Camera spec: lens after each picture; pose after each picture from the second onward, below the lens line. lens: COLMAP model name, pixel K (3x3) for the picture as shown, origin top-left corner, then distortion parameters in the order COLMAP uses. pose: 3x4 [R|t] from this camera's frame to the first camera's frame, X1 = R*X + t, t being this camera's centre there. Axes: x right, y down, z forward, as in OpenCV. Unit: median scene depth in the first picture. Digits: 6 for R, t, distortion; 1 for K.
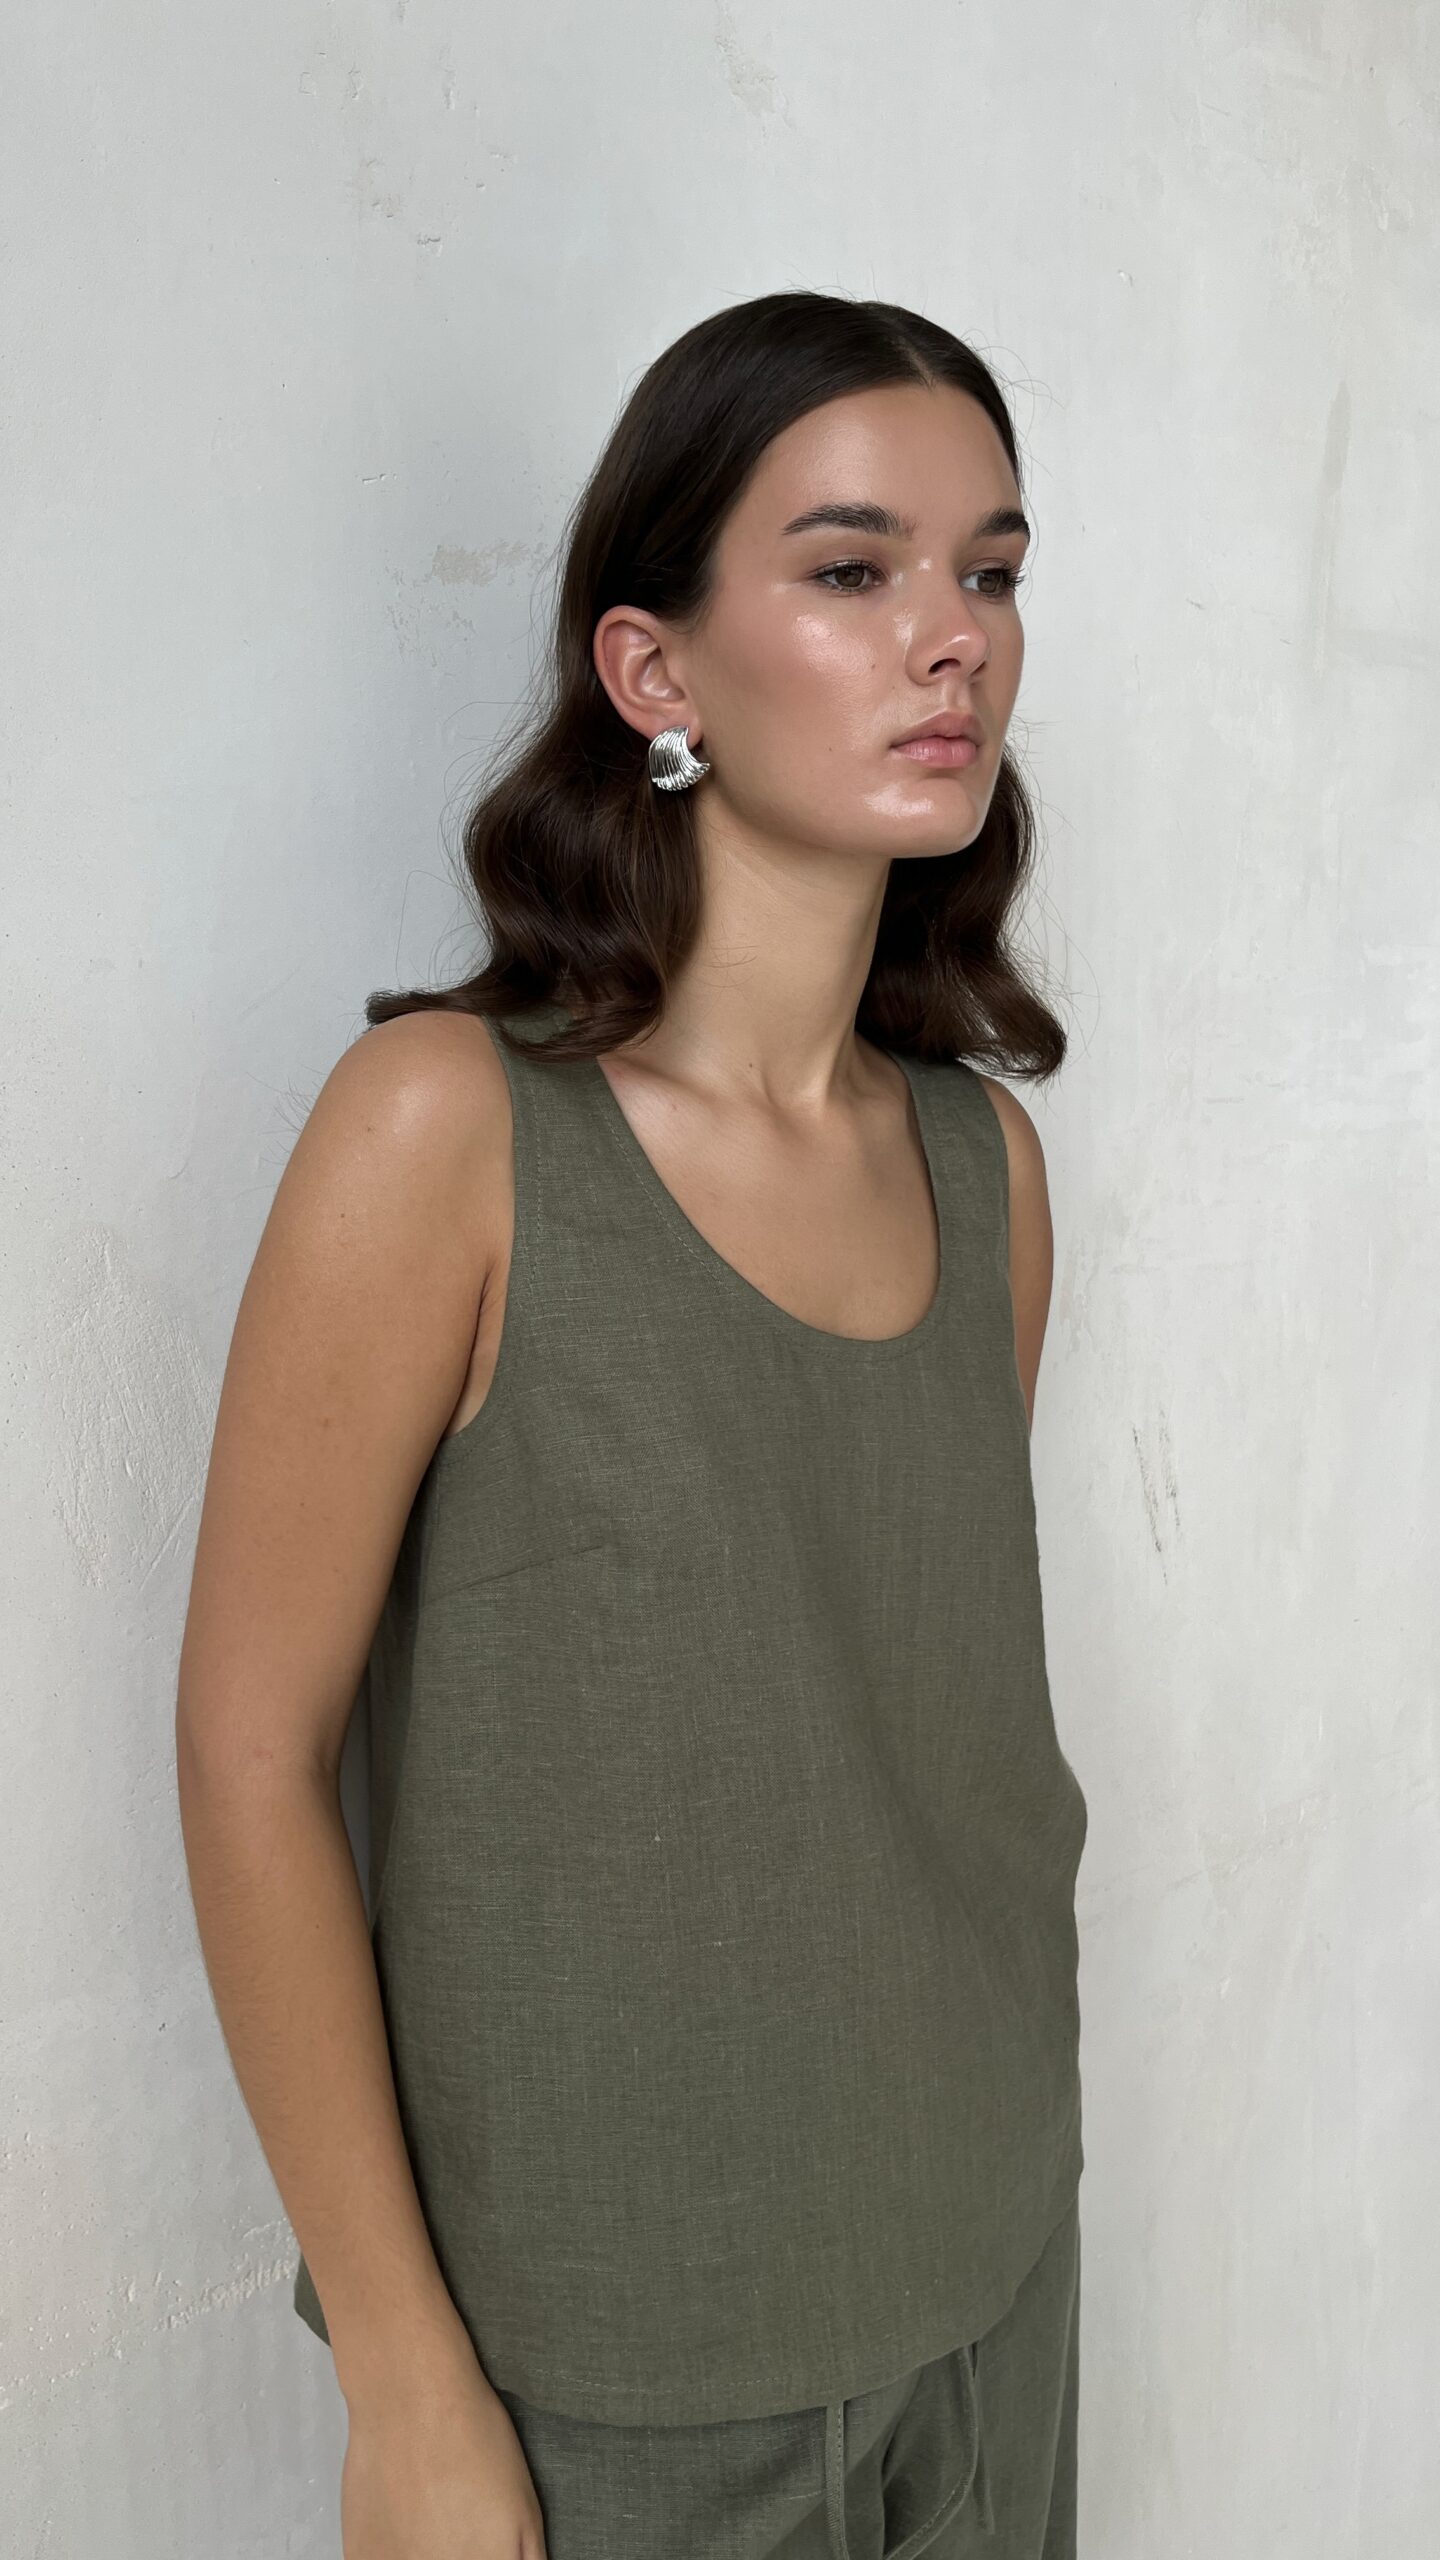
lens RADIAL K [[2001.1, 0, 749.9], [0, 2001.1, 1293.3], [0, 0, 1]] dist [0.048908, -0.065575]
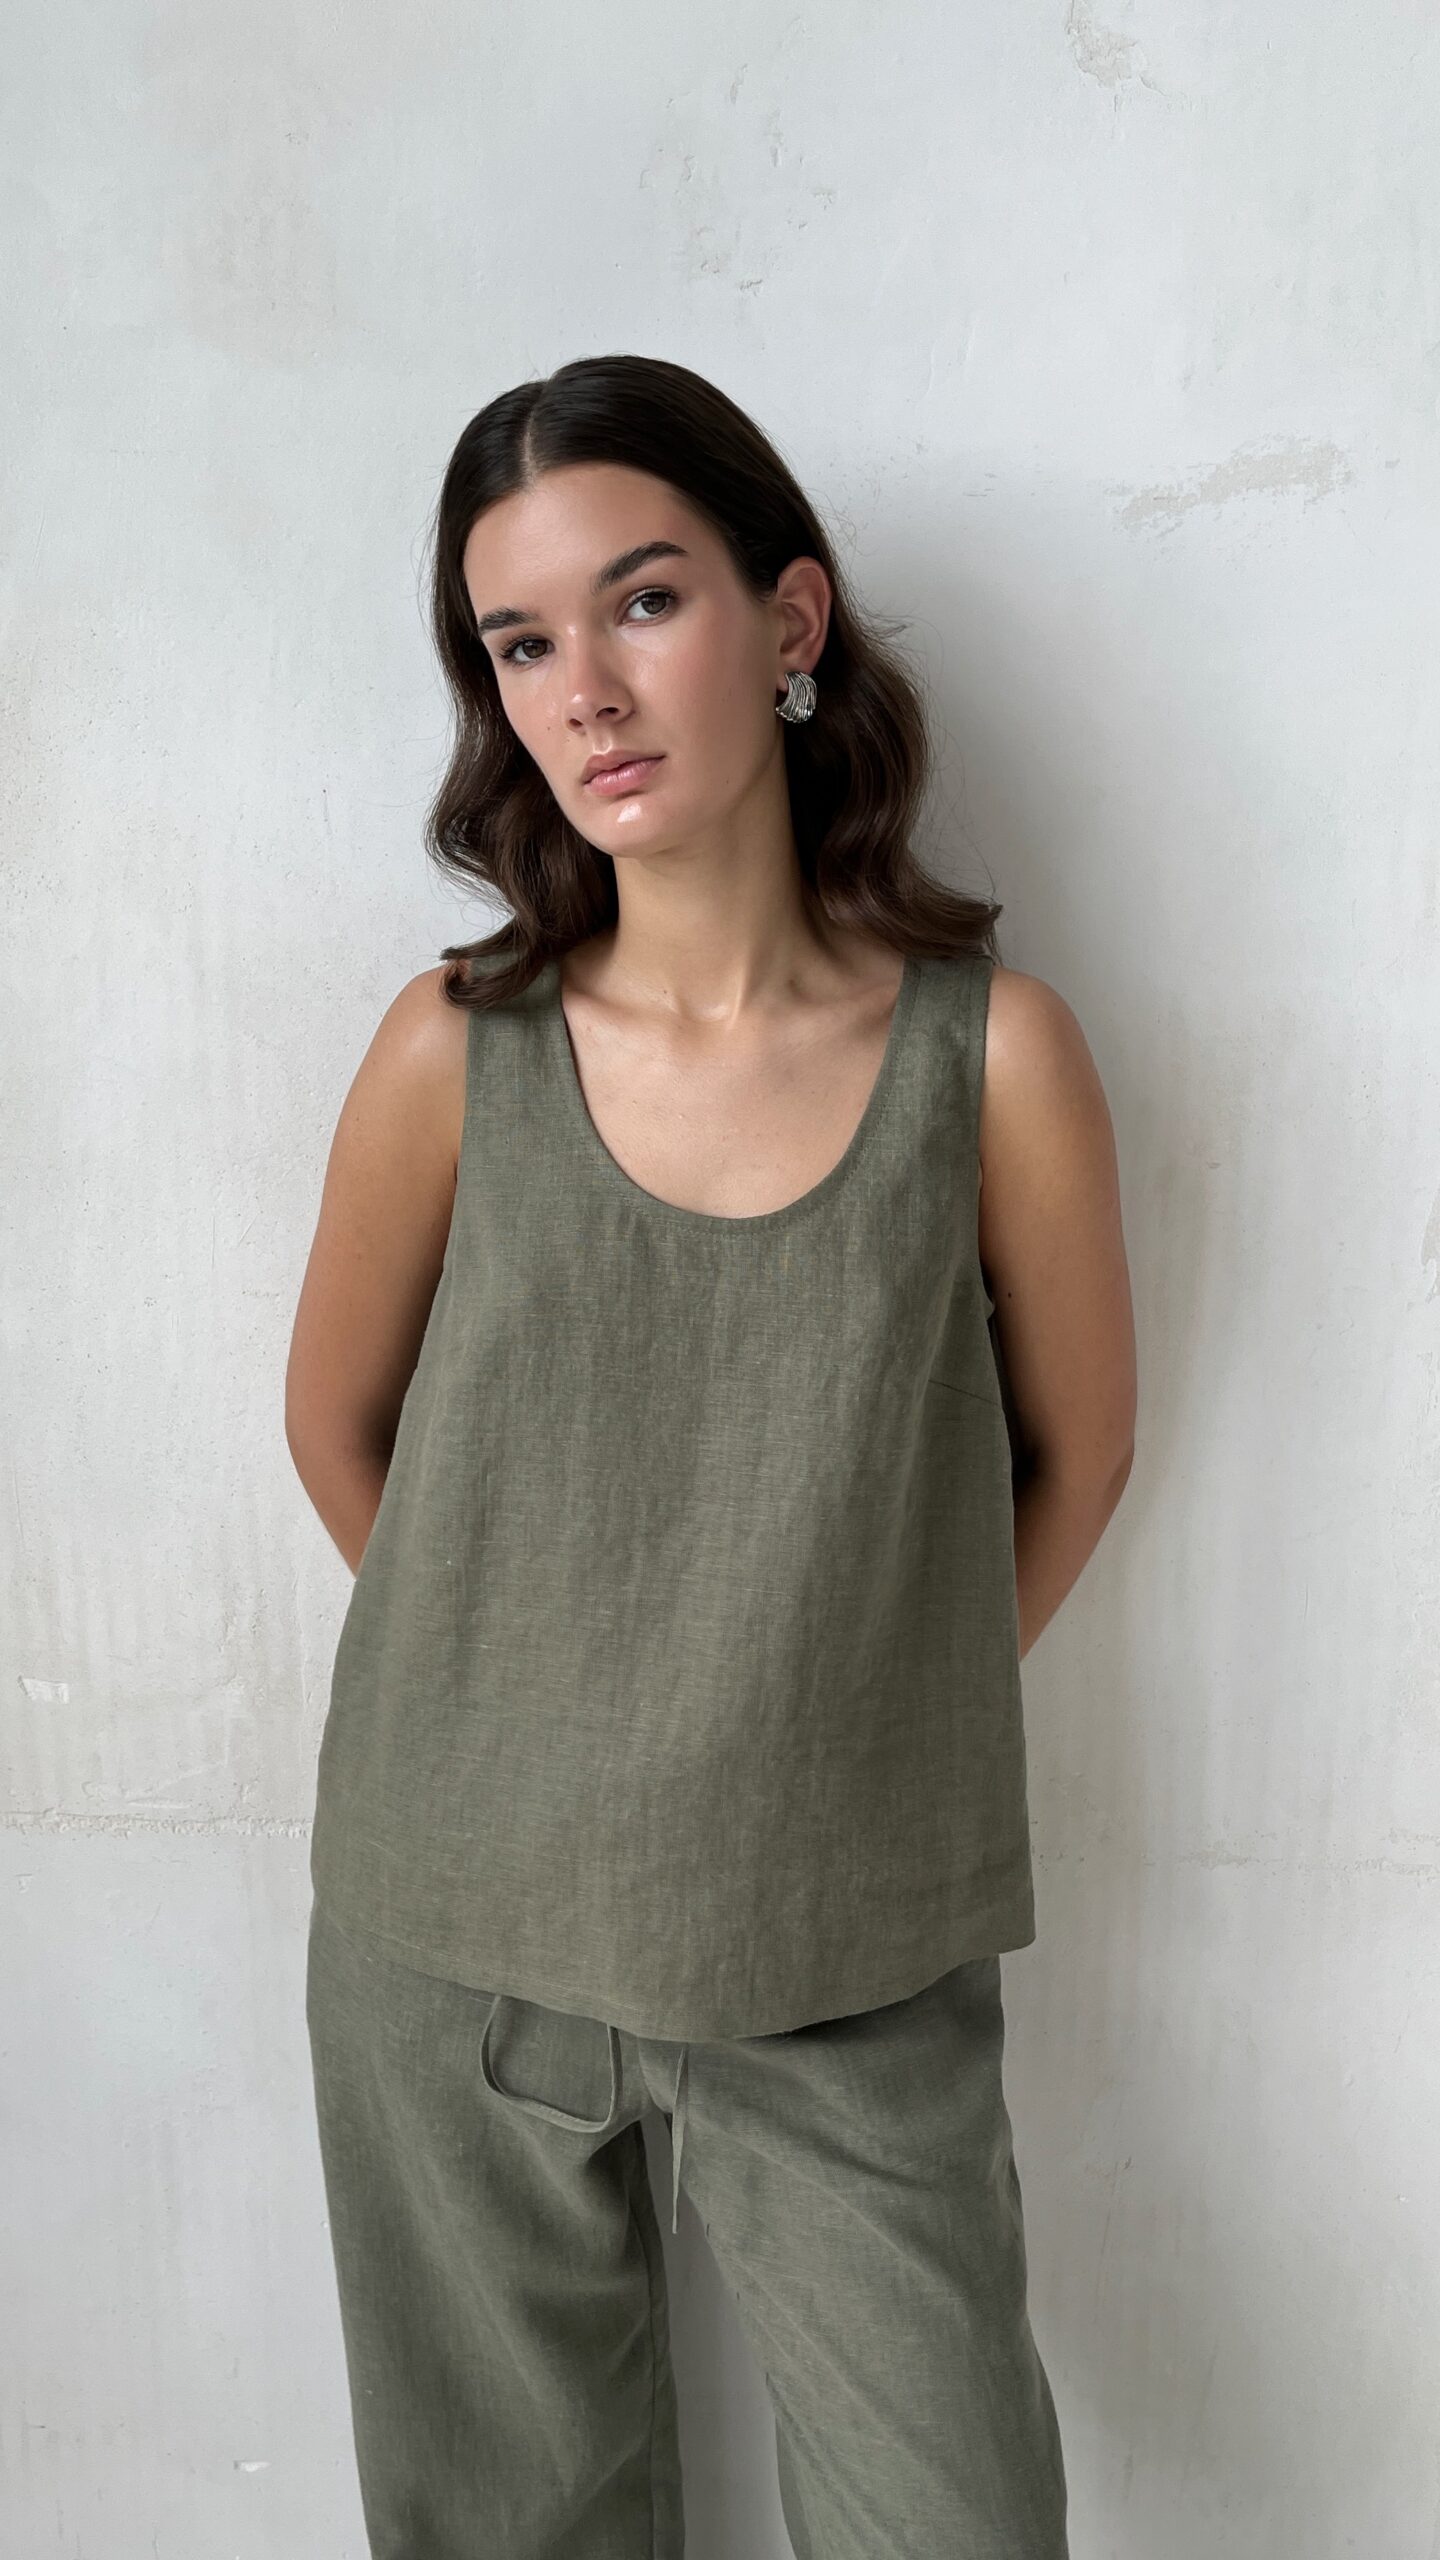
lens RADIAL K [[2001.1, 0, 744.4], [0, 2001.1, 1316.8], [0, 0, 1]] dist [0.048908, -0.065575]
pose [[0.755546, 0.172729, -0.631914, 0.523790], [-0.120961, 0.984811, 0.124564, -0.040796], [0.643832, -0.017677, 0.764963, 0.036237]]
